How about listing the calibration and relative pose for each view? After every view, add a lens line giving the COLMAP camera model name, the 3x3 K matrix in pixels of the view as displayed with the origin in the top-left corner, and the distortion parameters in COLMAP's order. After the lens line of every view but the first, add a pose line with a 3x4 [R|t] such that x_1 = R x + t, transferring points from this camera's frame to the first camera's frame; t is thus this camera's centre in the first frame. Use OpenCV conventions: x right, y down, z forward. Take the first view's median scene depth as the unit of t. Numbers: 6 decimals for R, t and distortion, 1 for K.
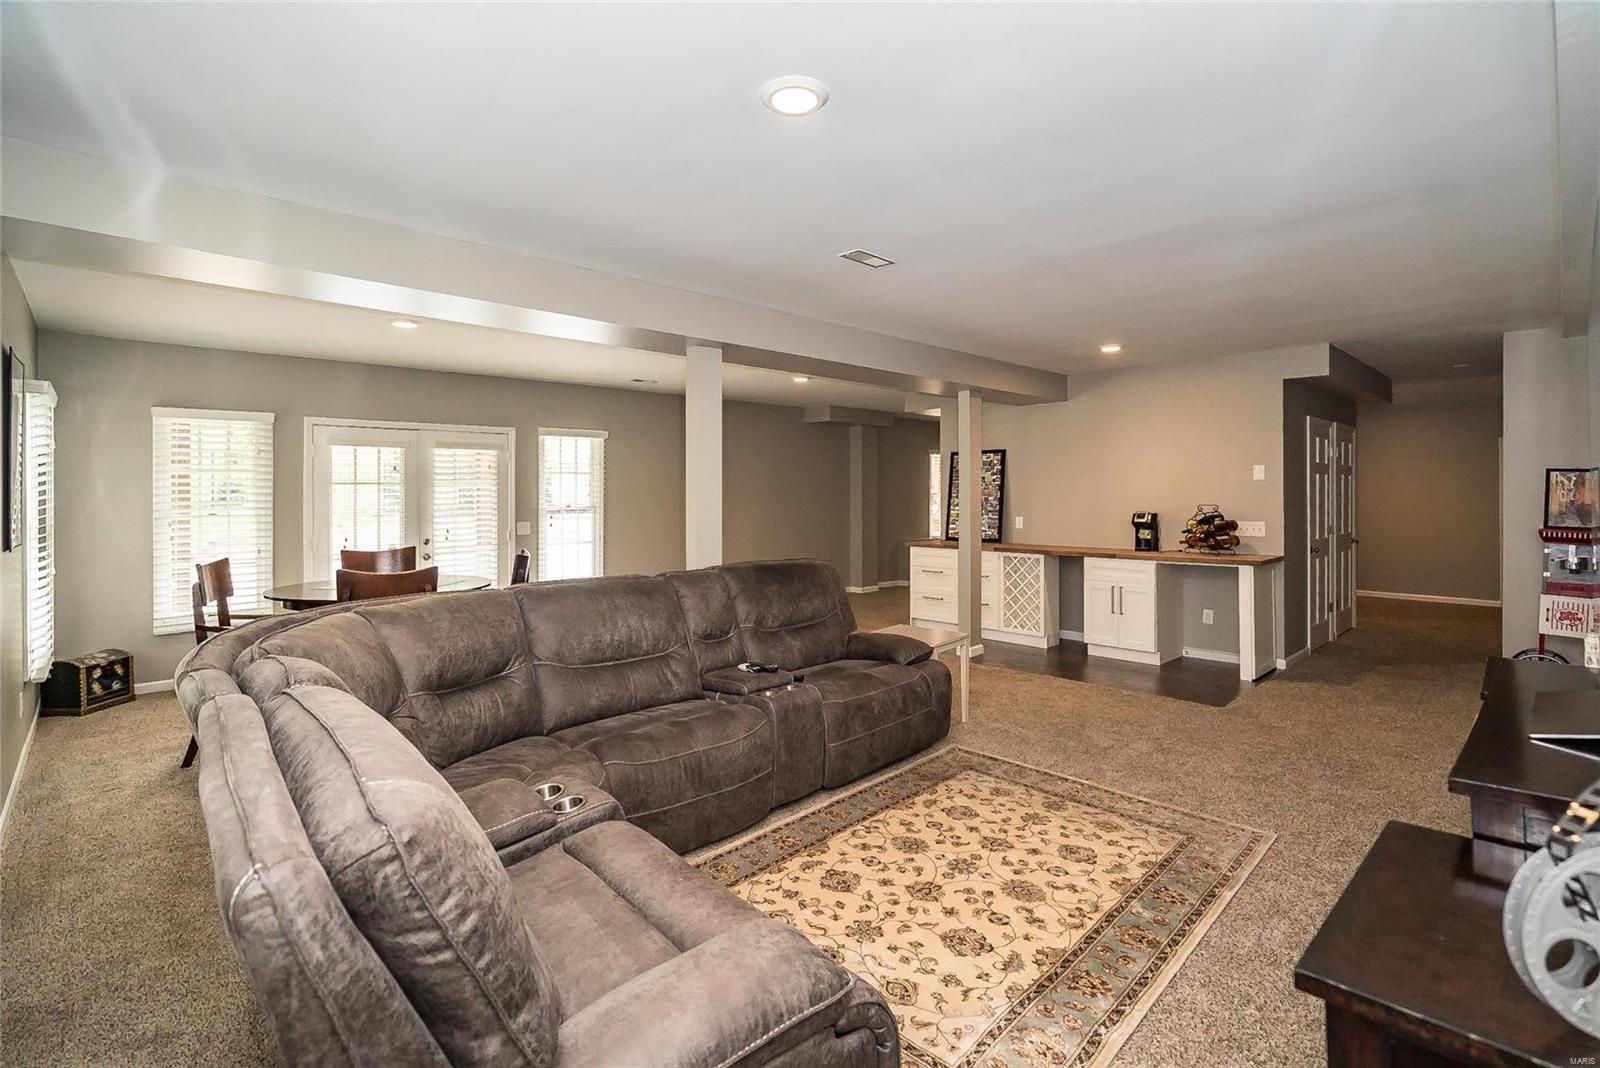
lens RADIAL K [[721.0, 0, 792.0], [0, 721.0, 497.7], [0, 0, 1]] dist [-0.003282, 0.001462]
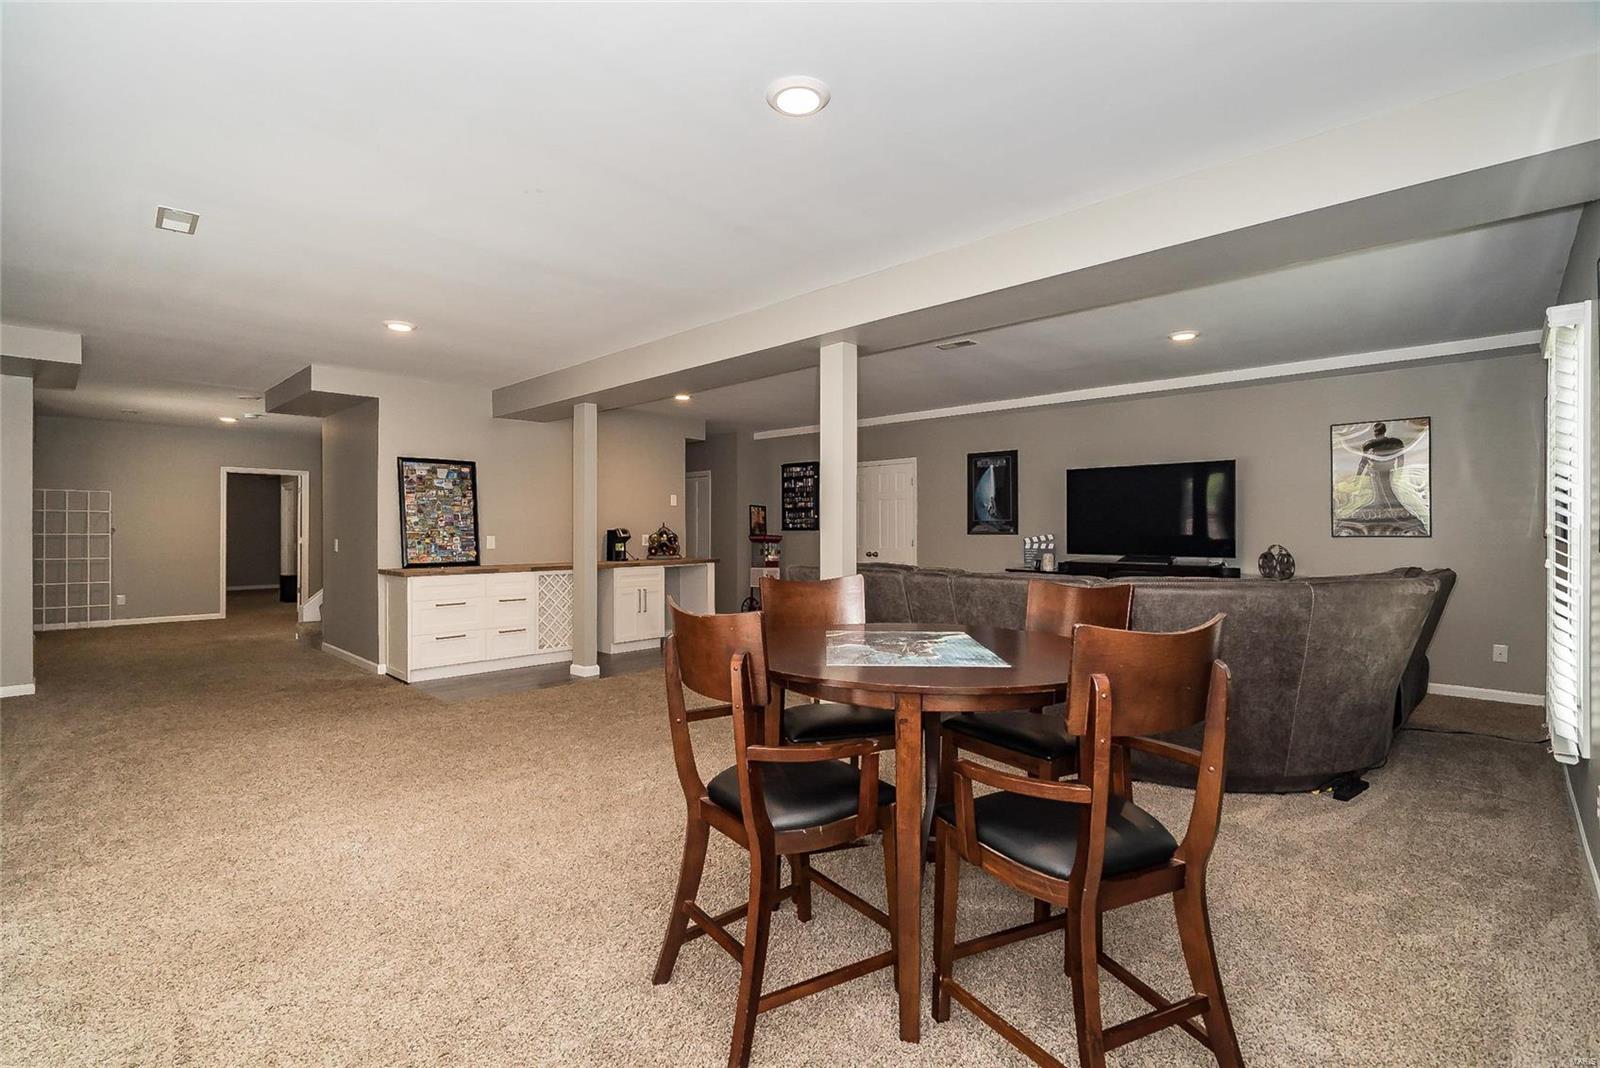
lens RADIAL K [[721.0, 0, 801.1], [0, 721.0, 532.5], [0, 0, 1]] dist [-0.003282, 0.001462]
pose [[-0.040500, -0.002341, 0.999177, -1.089172], [0.004747, 0.999986, 0.002535, 0.036967], [-0.999168, 0.004846, -0.040488, 1.110366]]
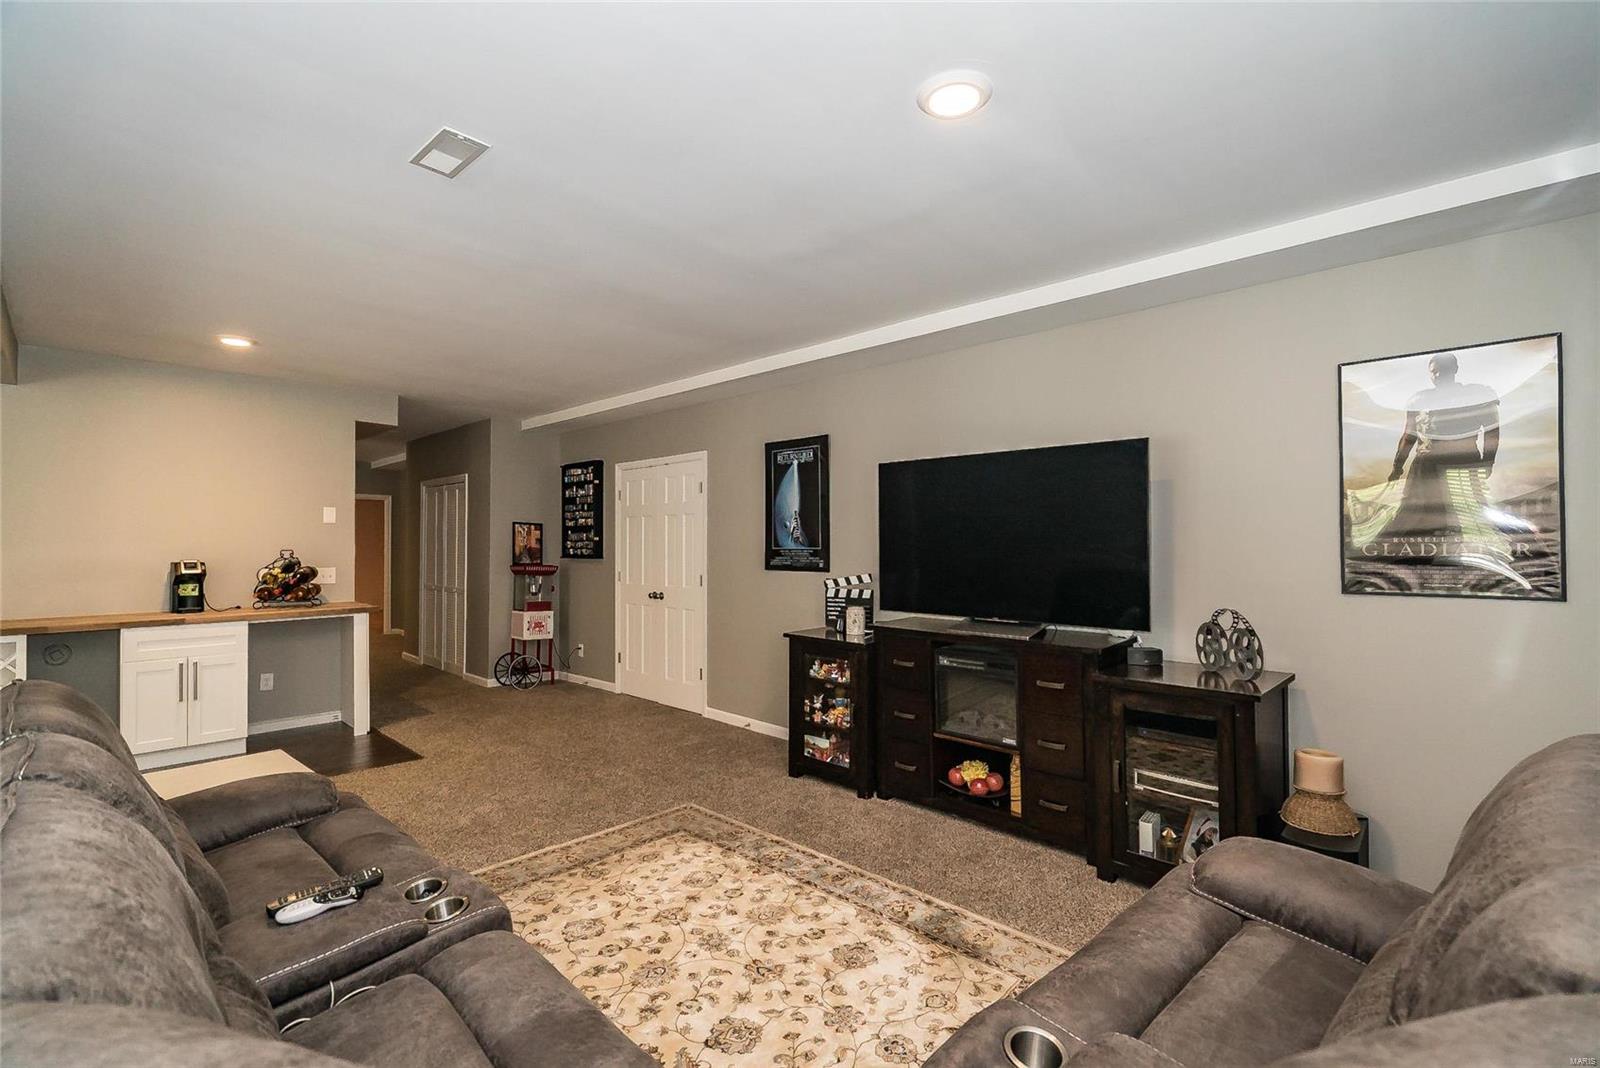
lens RADIAL K [[721.0, 0, 805.7], [0, 721.0, 541.8], [0, 0, 1]] dist [-0.003282, 0.001462]
pose [[-0.029845, 0.006235, 0.999535, -0.417636], [0.002040, 0.999979, -0.006177, 0.009572], [-0.999552, 0.001855, -0.029857, 0.566222]]
